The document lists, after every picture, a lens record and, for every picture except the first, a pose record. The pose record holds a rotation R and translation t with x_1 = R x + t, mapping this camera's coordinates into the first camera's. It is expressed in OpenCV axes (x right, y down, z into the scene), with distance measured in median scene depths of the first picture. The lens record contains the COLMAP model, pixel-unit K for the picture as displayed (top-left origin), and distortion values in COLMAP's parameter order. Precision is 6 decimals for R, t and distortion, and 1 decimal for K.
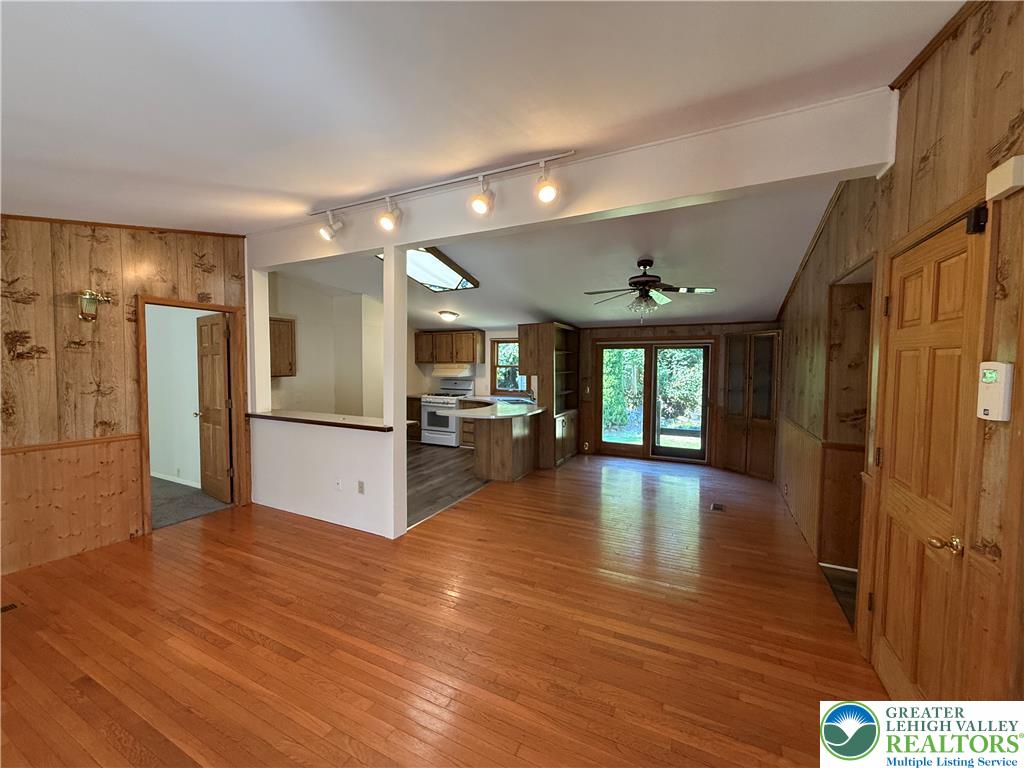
lens RADIAL K [[407.9, 0, 509.2], [0, 407.9, 383.2], [0, 0, 1]] dist [-0.003574, 0.000130]
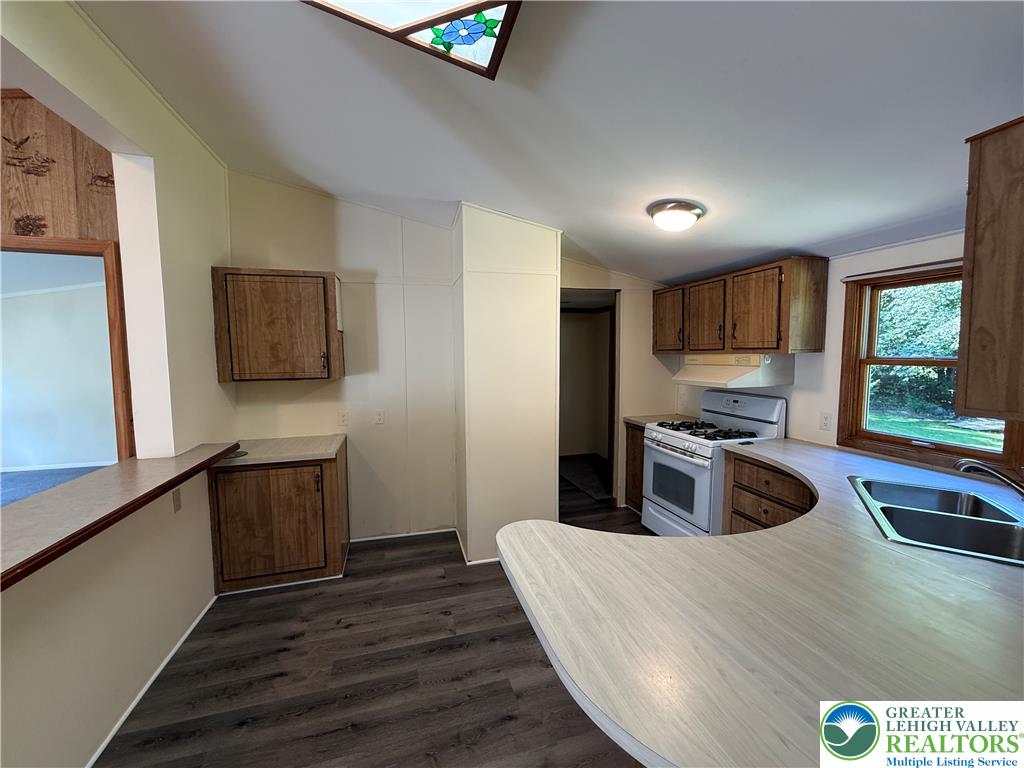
lens RADIAL K [[407.9, 0, 513.8], [0, 407.9, 382.4], [0, 0, 1]] dist [-0.003574, 0.000130]
pose [[0.677582, 0.044204, -0.734118, 0.019061], [-0.029742, 0.999022, 0.032704, -0.026499], [0.734846, -0.000326, 0.678234, 0.574398]]
